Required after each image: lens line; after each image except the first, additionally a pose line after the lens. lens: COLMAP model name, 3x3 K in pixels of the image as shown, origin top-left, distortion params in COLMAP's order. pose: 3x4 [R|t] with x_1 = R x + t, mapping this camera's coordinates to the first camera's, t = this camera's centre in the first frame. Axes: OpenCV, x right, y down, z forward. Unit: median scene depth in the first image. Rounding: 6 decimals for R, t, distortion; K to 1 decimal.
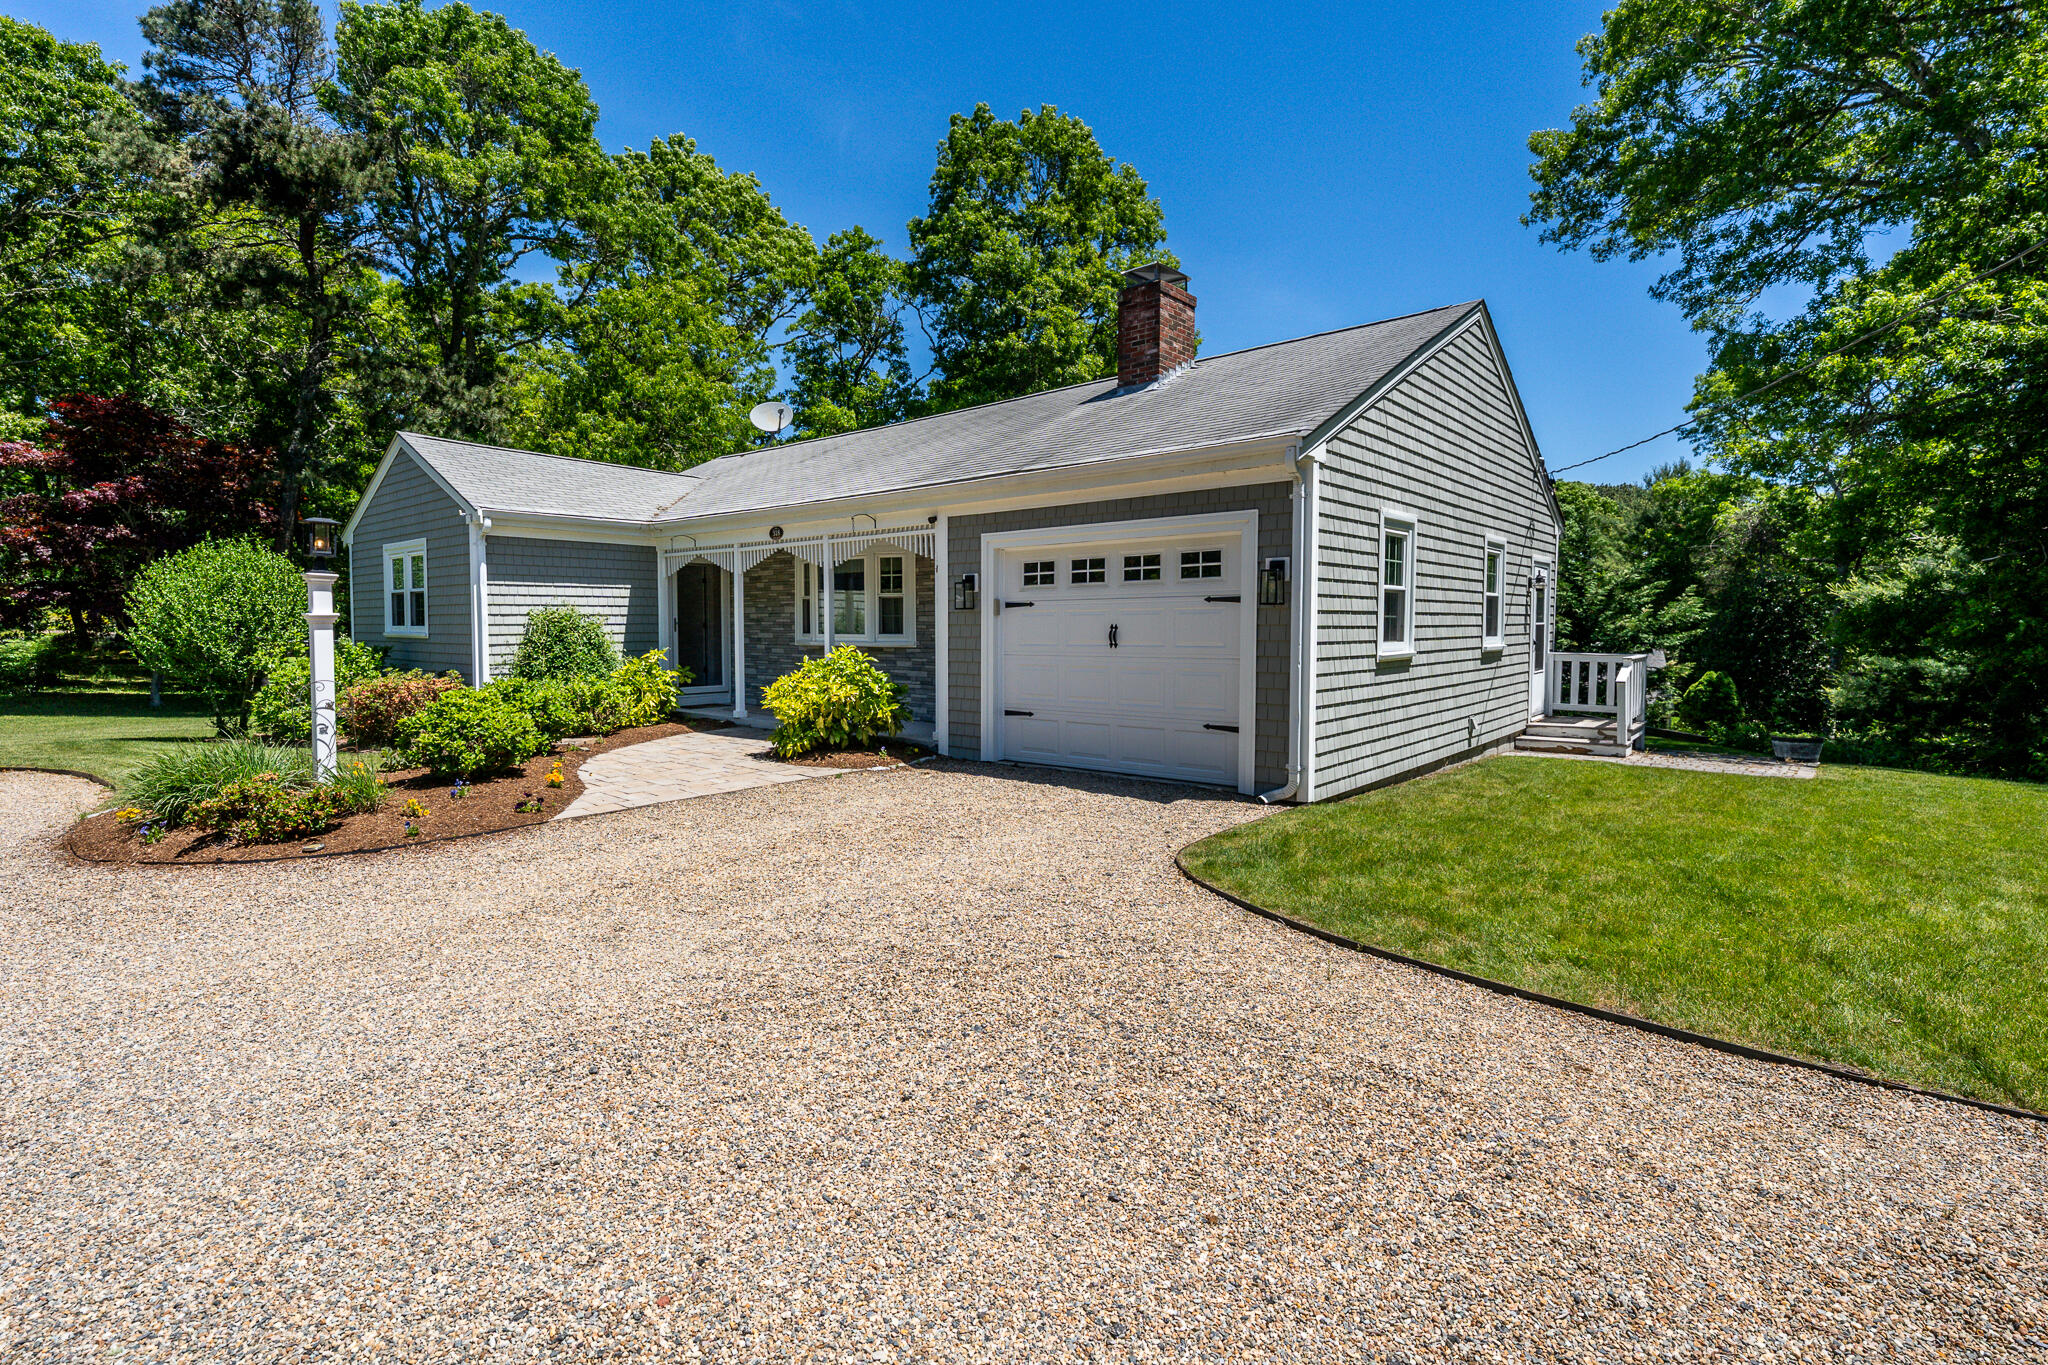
lens RADIAL K [[950.2, 0, 1008.0], [0, 950.2, 674.0], [0, 0, 1]] dist [0.002802, -0.000013]
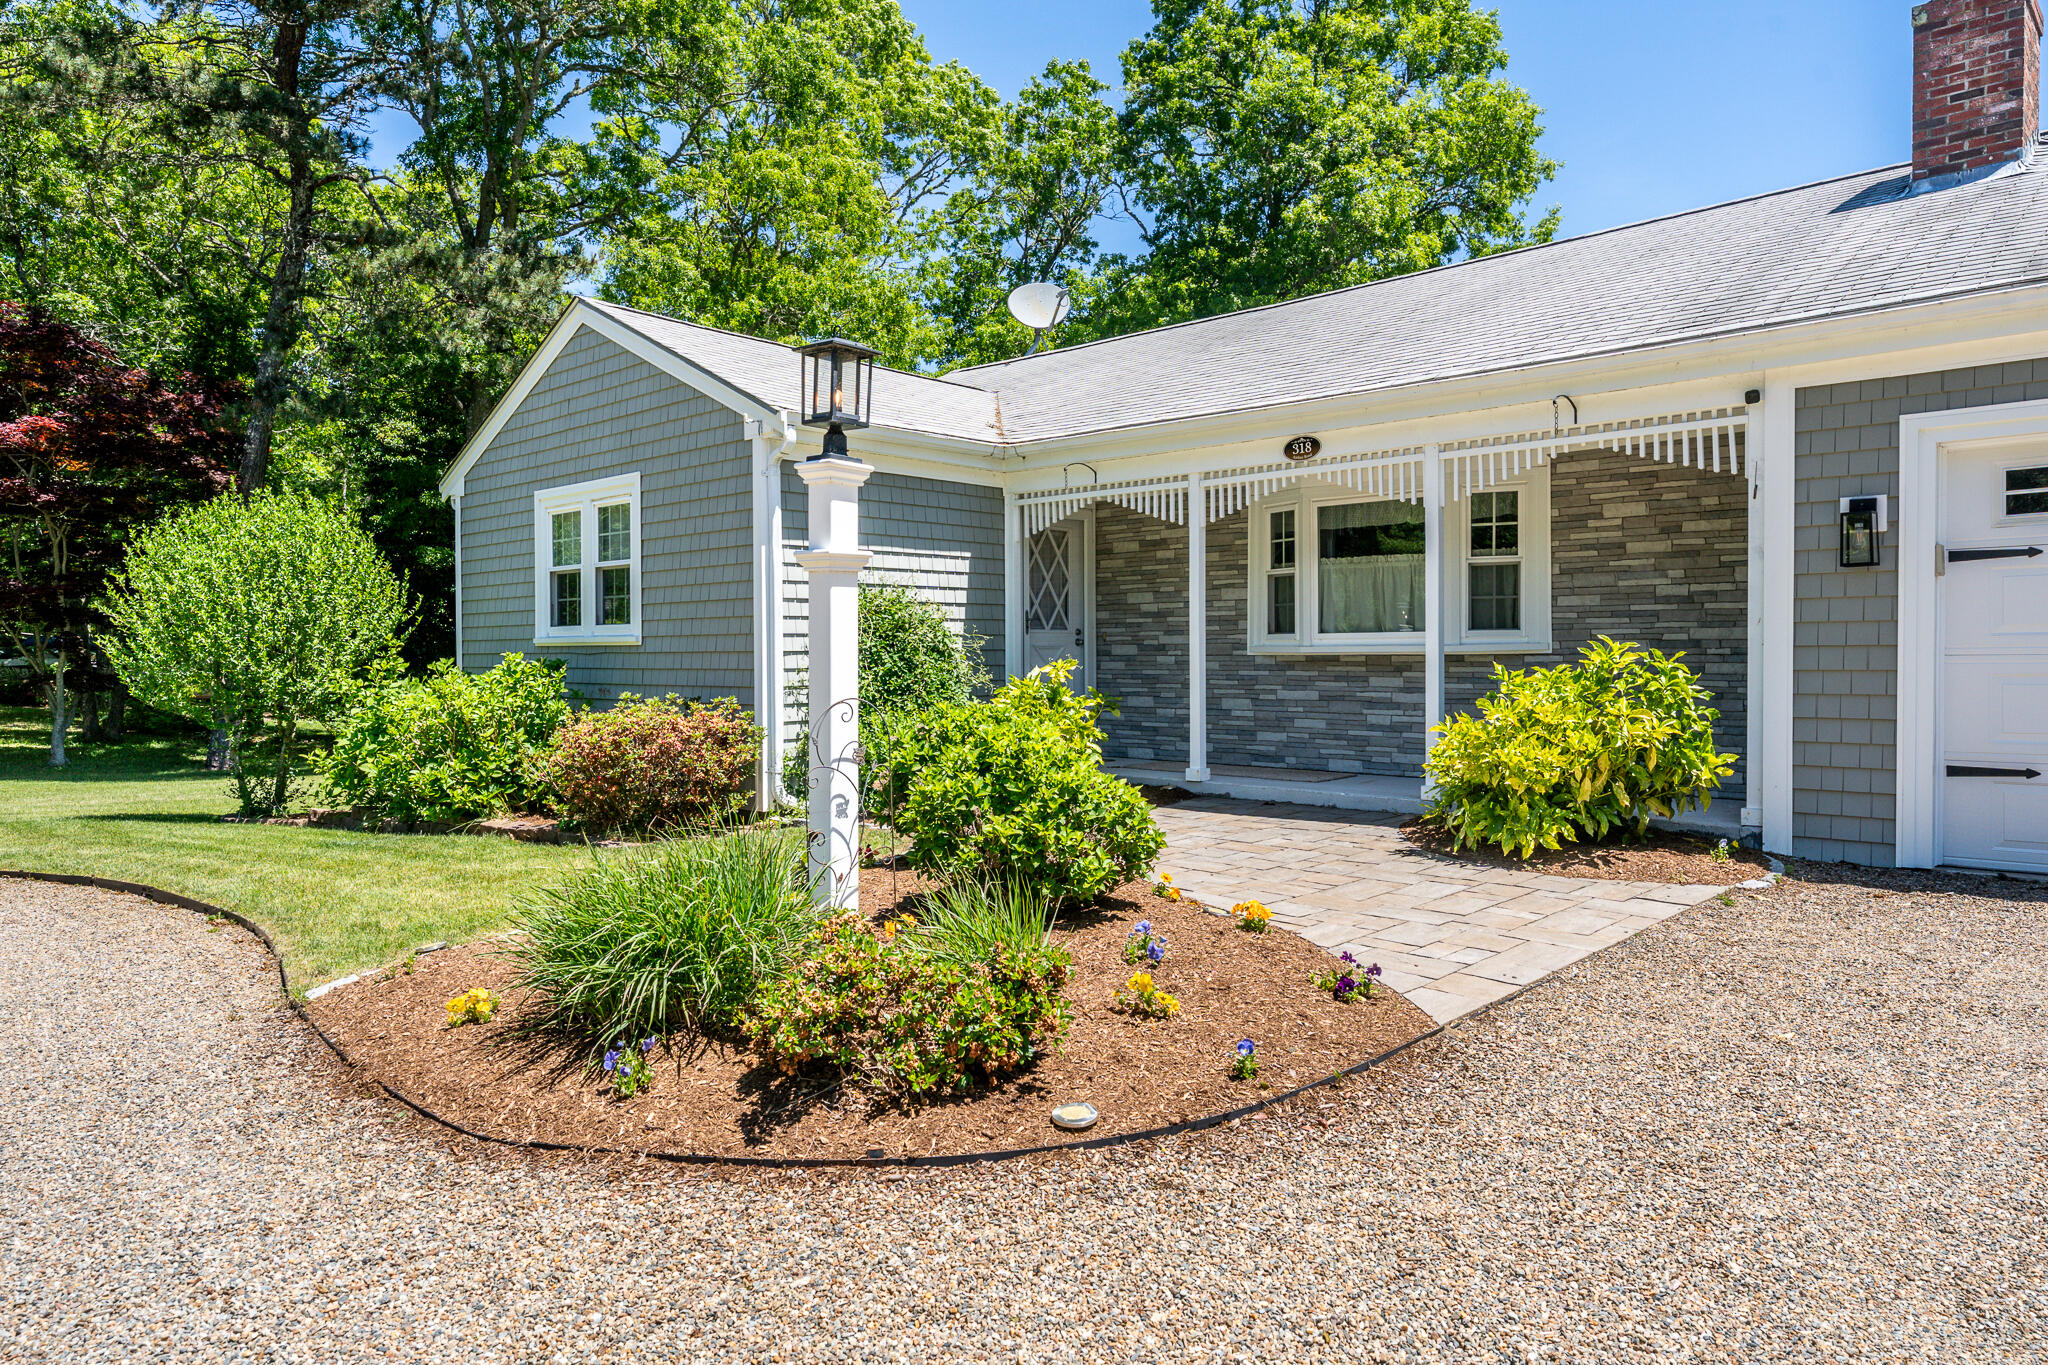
lens RADIAL K [[1295.3, 0, 1024.0], [0, 1295.3, 682.5], [0, 0, 1]] dist [0.003943, 0.001215]
pose [[0.999228, -0.003845, -0.039101, -0.370467], [0.002650, 0.999529, -0.030566, 0.011096], [0.039200, 0.030439, 0.998768, 0.237260]]
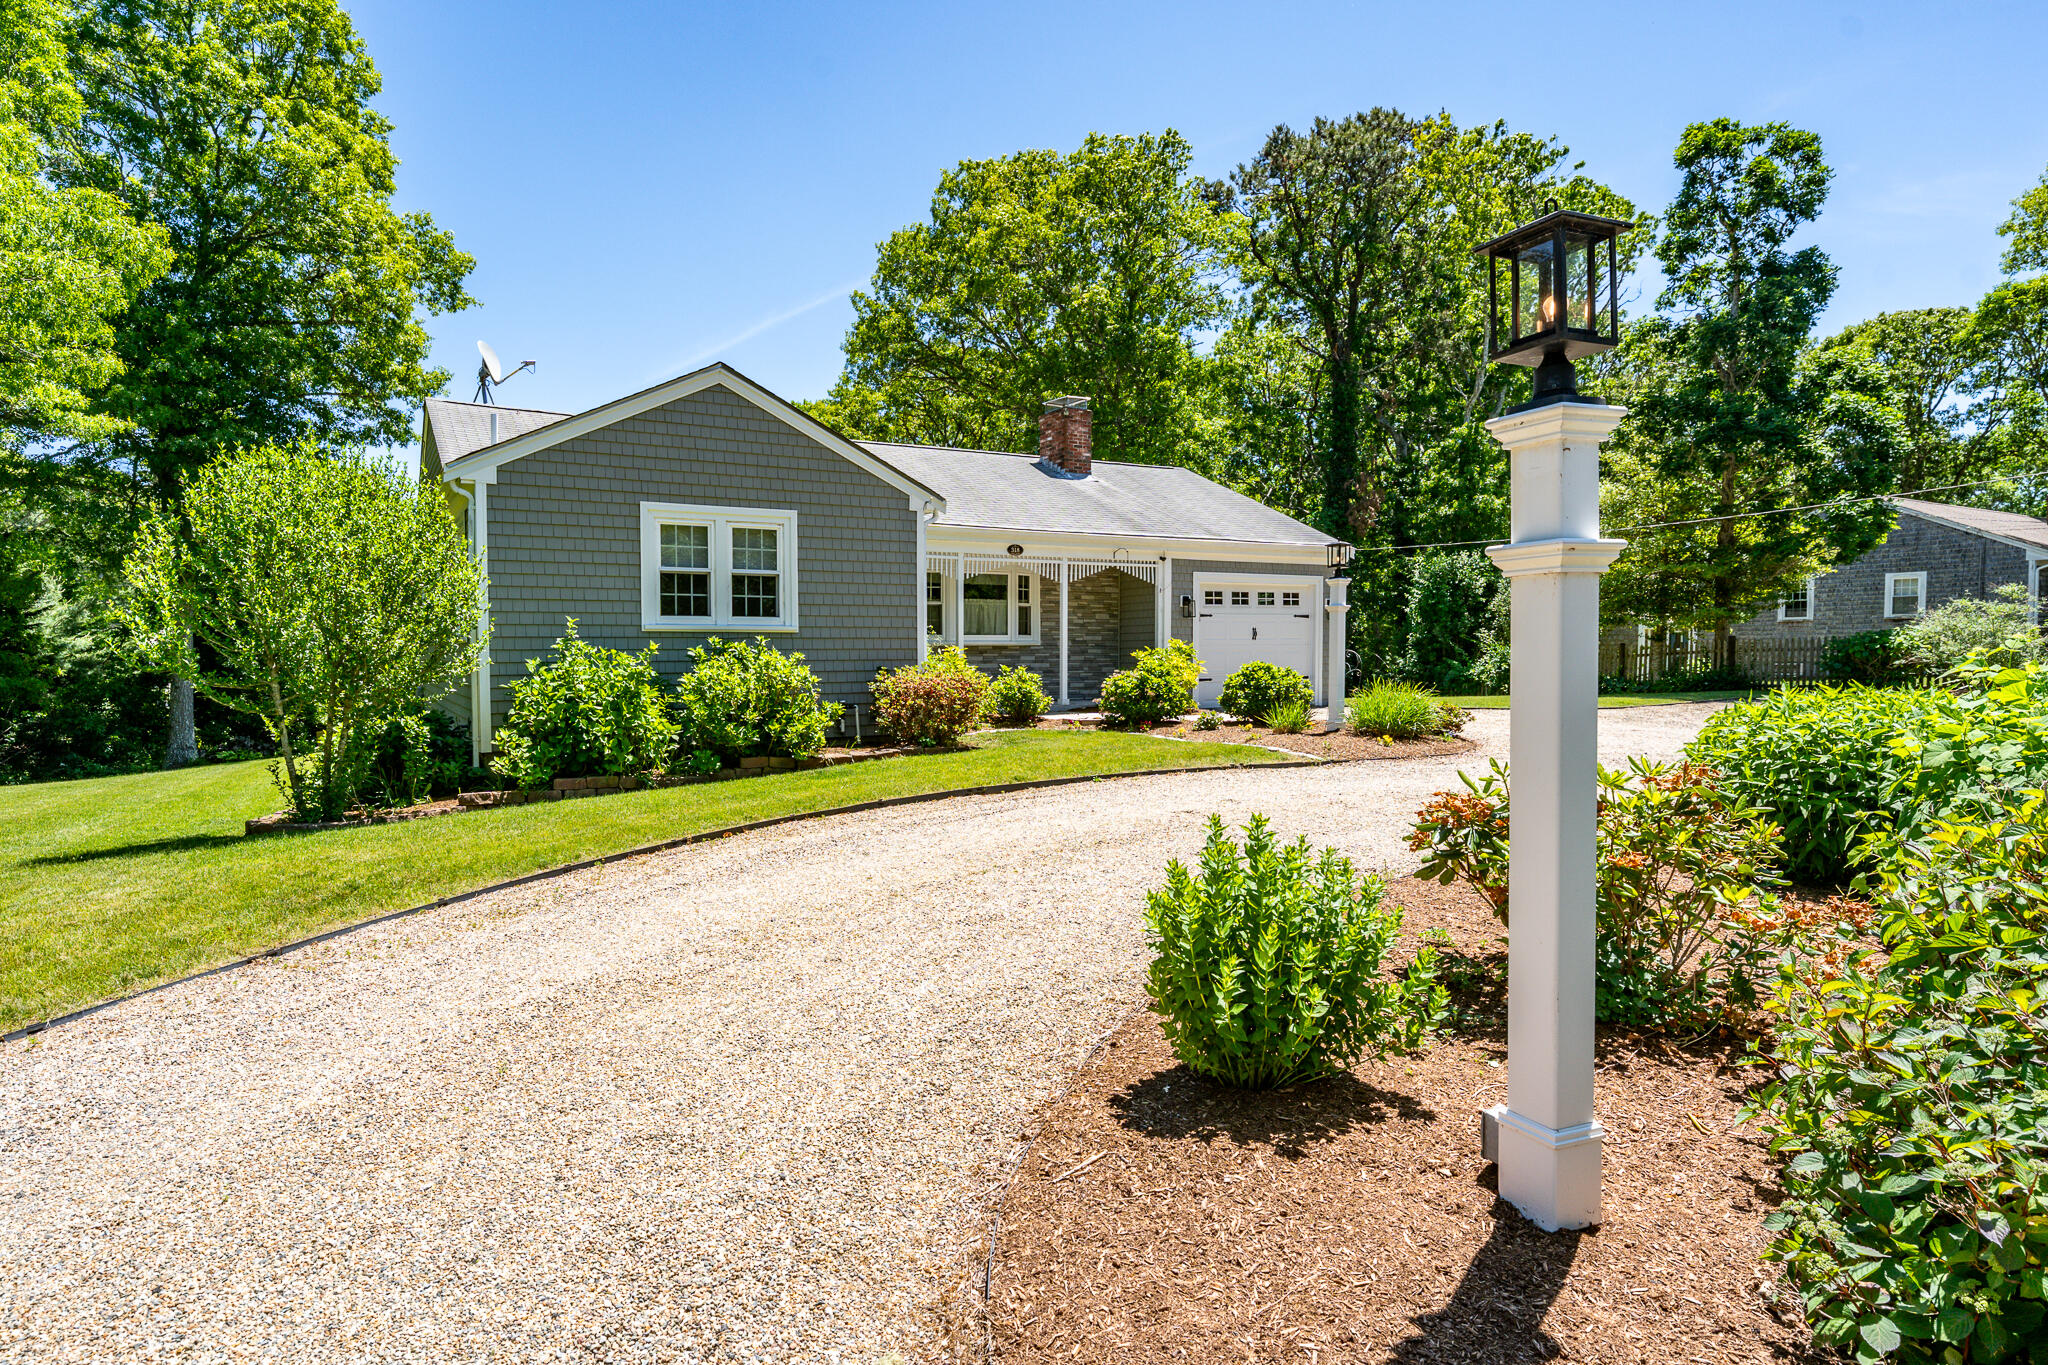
lens RADIAL K [[1076.9, 0, 882.0], [0, 1076.9, 685.7], [0, 0, 1]] dist [0.021737, 0.000040]
pose [[0.398932, -0.025331, 0.916630, -1.550746], [0.051931, 0.998638, 0.004996, 0.009320], [-0.915509, 0.045608, 0.399704, 0.601679]]
